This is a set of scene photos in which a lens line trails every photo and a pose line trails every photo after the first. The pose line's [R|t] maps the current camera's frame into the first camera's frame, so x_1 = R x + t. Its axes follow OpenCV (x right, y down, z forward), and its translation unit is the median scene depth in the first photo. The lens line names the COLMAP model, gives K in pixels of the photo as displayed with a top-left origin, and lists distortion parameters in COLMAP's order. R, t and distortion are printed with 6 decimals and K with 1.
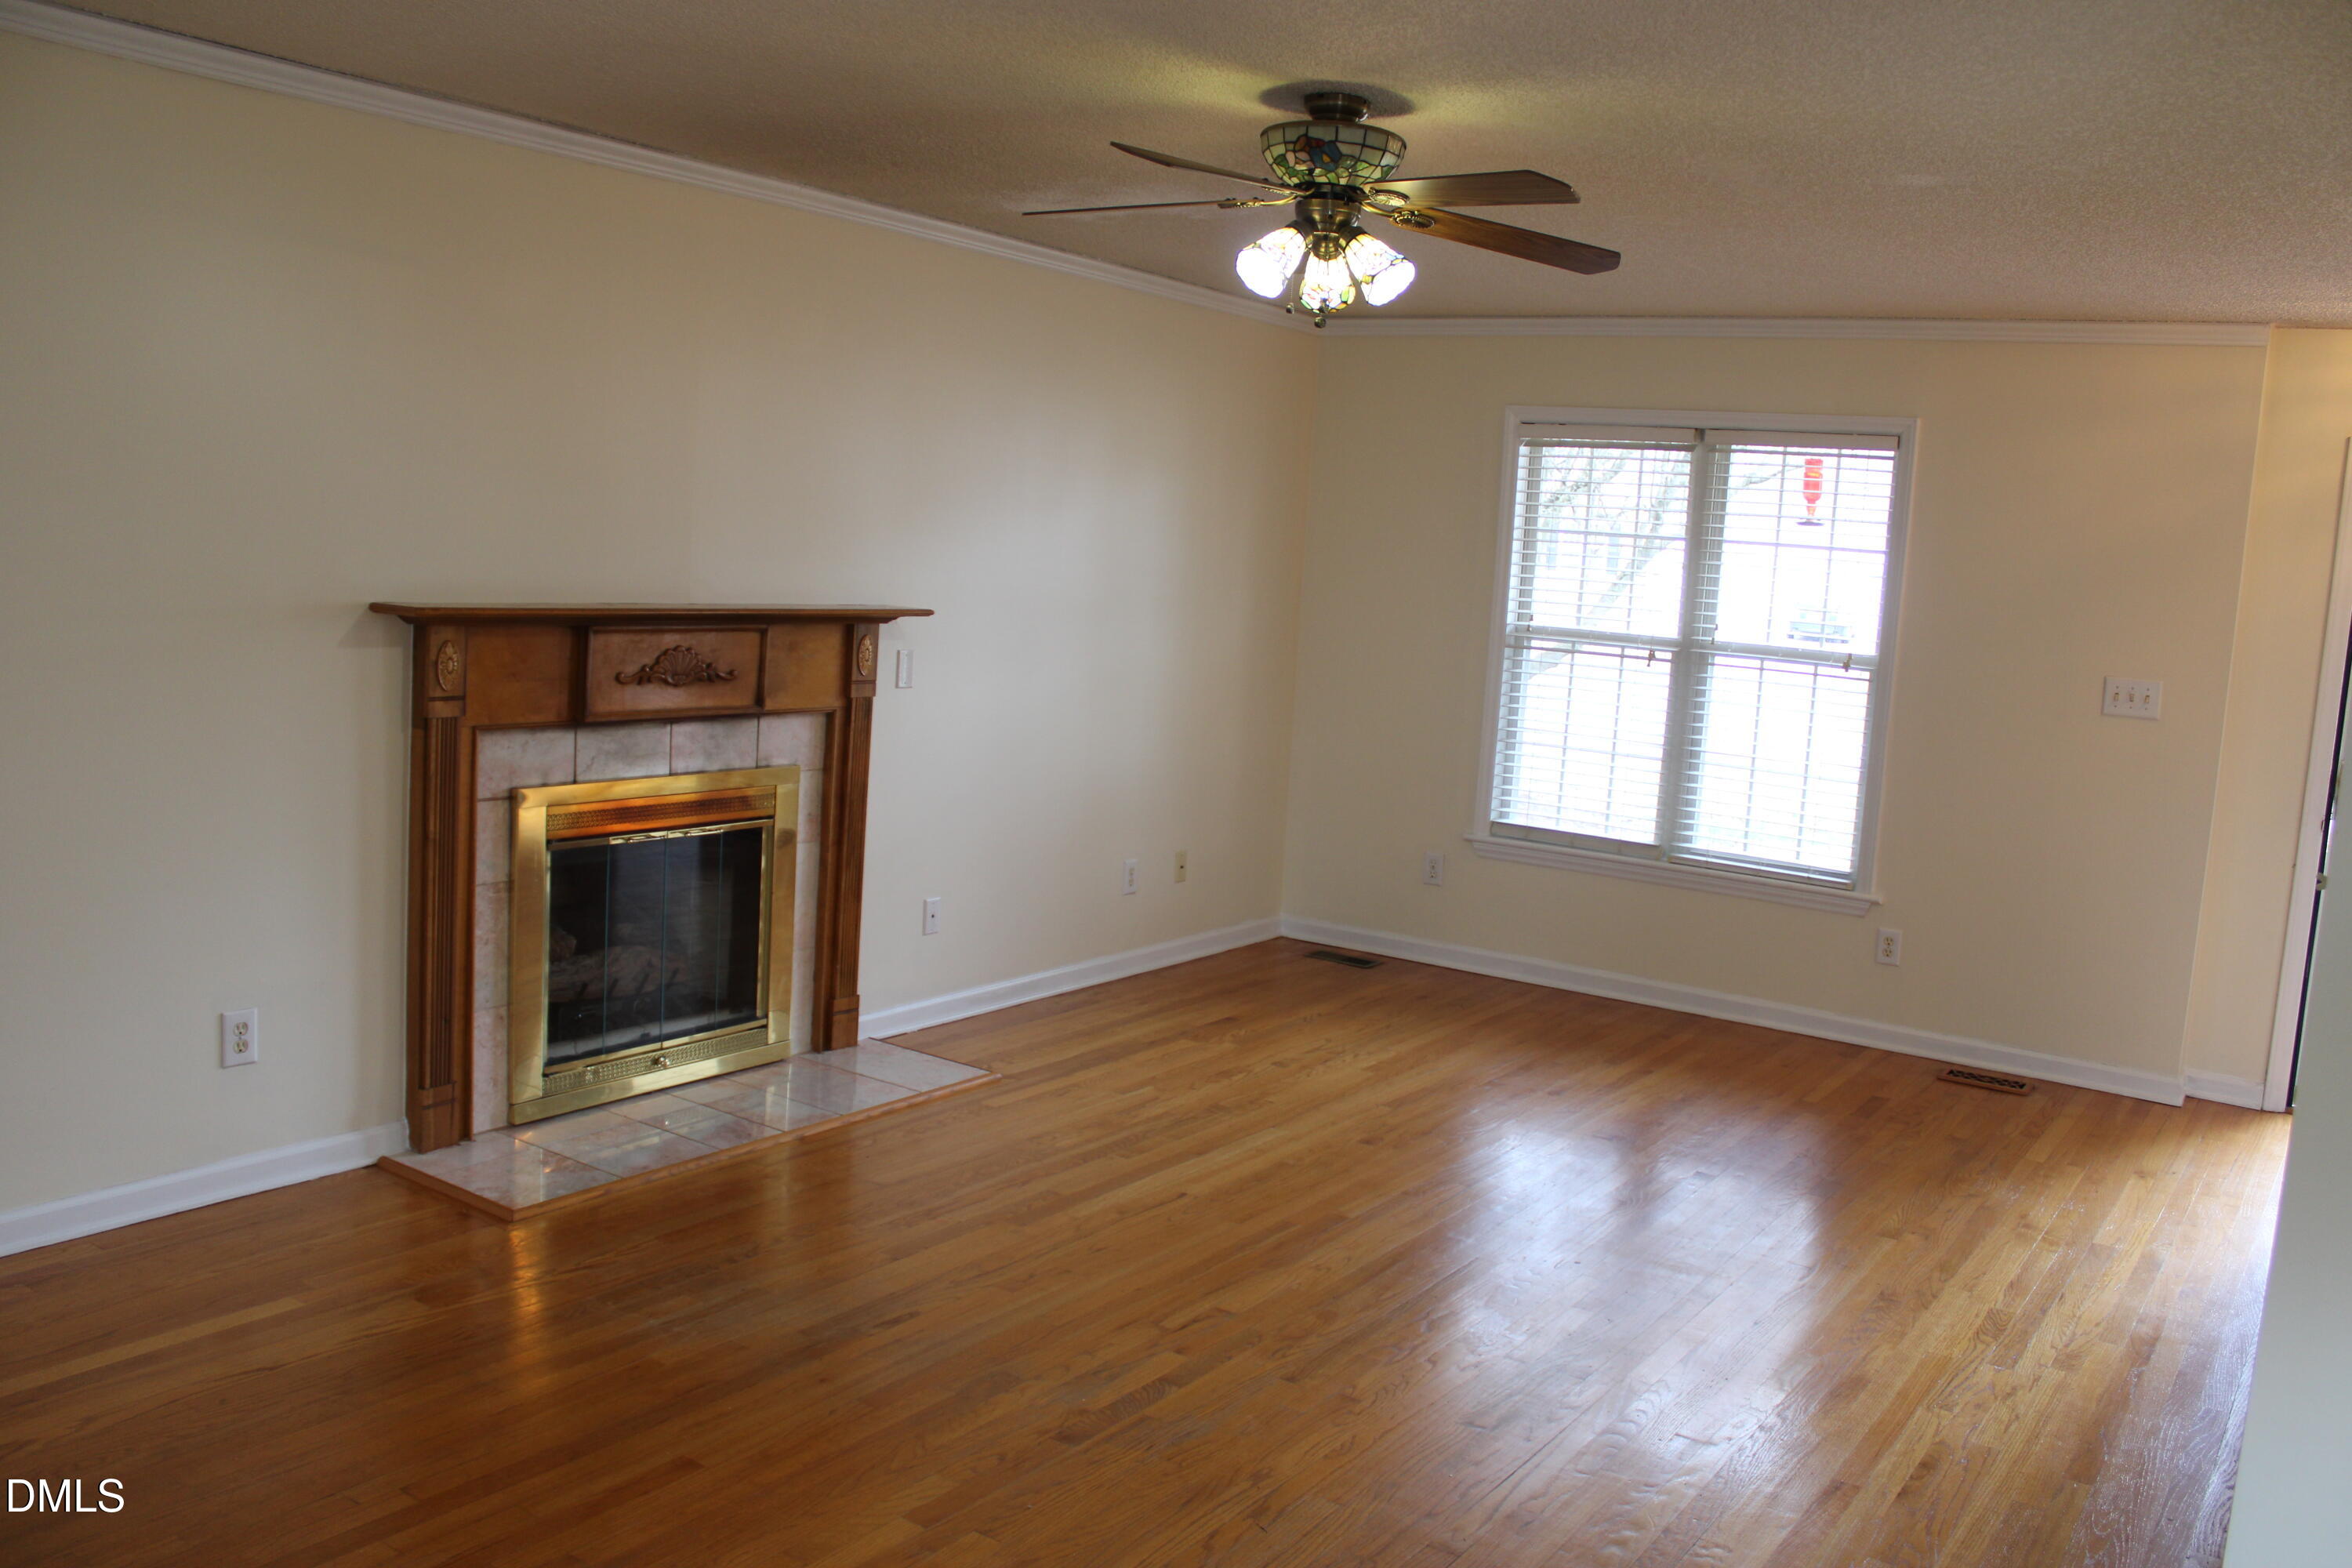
lens RADIAL K [[1953.6, 0, 1187.2], [0, 1953.6, 775.5], [0, 0, 1]] dist [-0.164075, 0.140800]
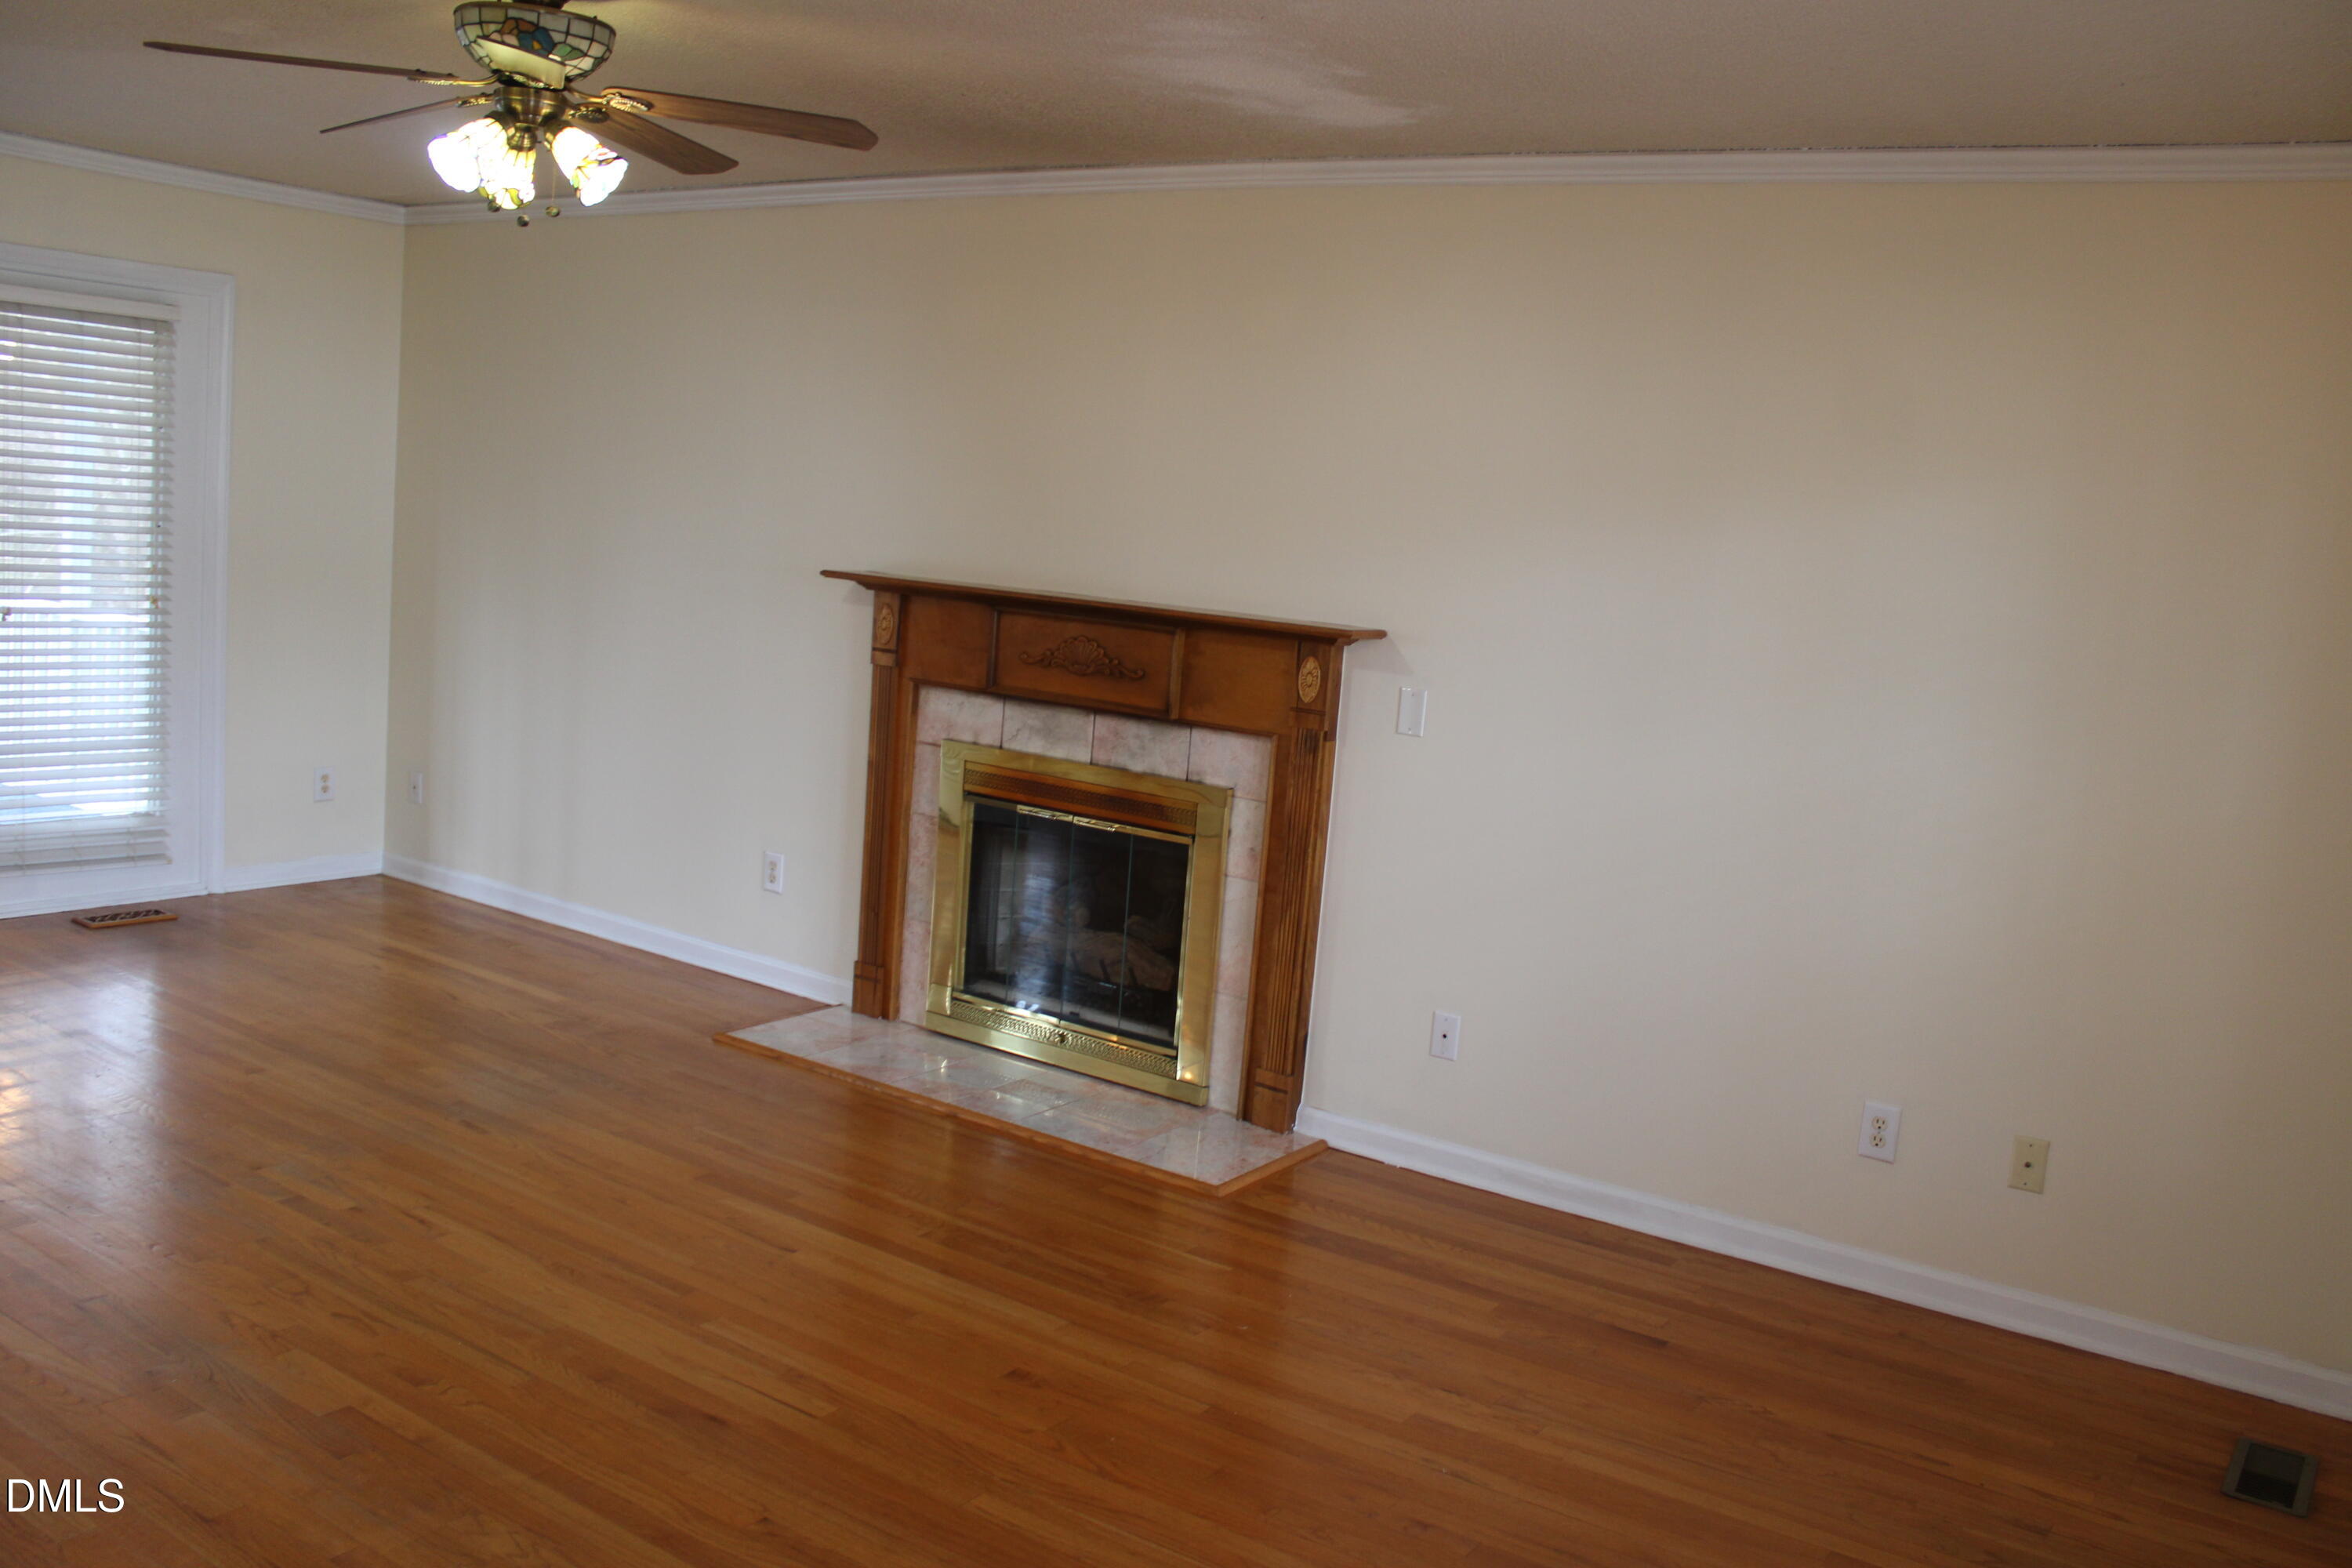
lens RADIAL K [[1953.6, 0, 1187.2], [0, 1953.6, 775.5], [0, 0, 1]] dist [-0.164075, 0.140800]
pose [[0.008153, 0.068281, -0.997633, 0.763453], [-0.201796, 0.977253, 0.065237, -0.071909], [0.979394, 0.200786, 0.021747, 1.024439]]
